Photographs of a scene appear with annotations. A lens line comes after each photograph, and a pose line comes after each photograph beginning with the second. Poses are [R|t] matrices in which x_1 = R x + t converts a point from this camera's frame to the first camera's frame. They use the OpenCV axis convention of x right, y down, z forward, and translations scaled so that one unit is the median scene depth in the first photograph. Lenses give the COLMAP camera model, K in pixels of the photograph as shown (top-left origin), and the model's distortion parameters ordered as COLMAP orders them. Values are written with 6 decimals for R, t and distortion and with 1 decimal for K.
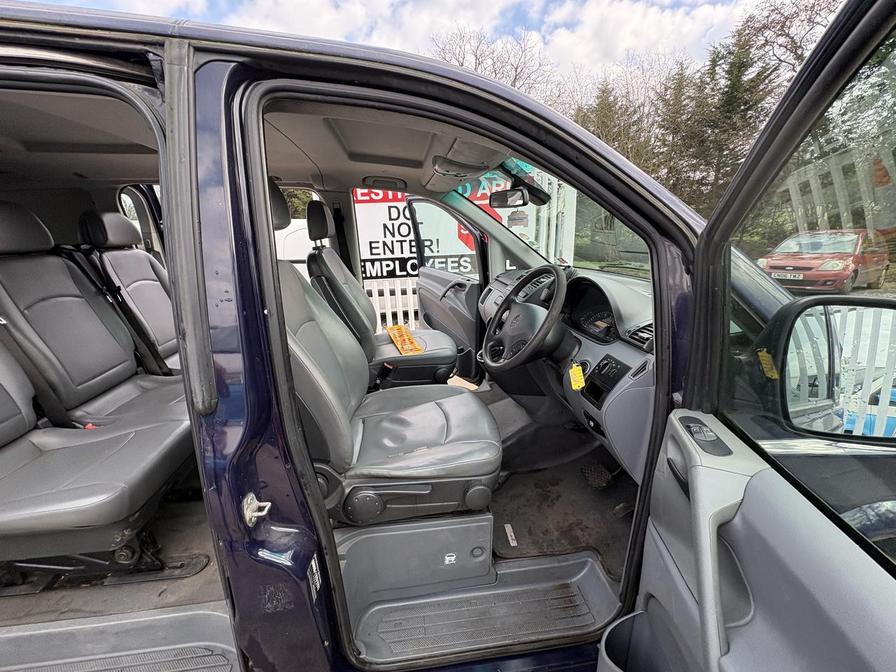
lens RADIAL K [[355.7, 0, 455.3], [0, 355.7, 335.2], [0, 0, 1]] dist [-0.001232, -0.000128]
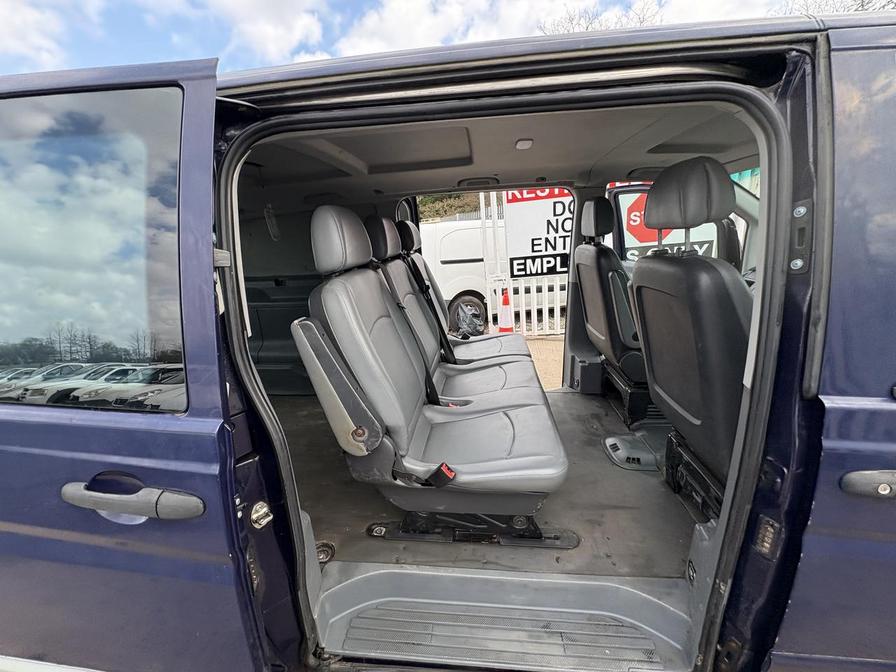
lens RADIAL K [[355.7, 0, 461.3], [0, 355.7, 341.6], [0, 0, 1]] dist [-0.001232, -0.000128]
pose [[0.971149, 0.020134, -0.237624, -0.186026], [-0.014211, 0.999545, 0.026614, 0.003473], [0.238051, -0.022469, 0.970993, -0.029984]]
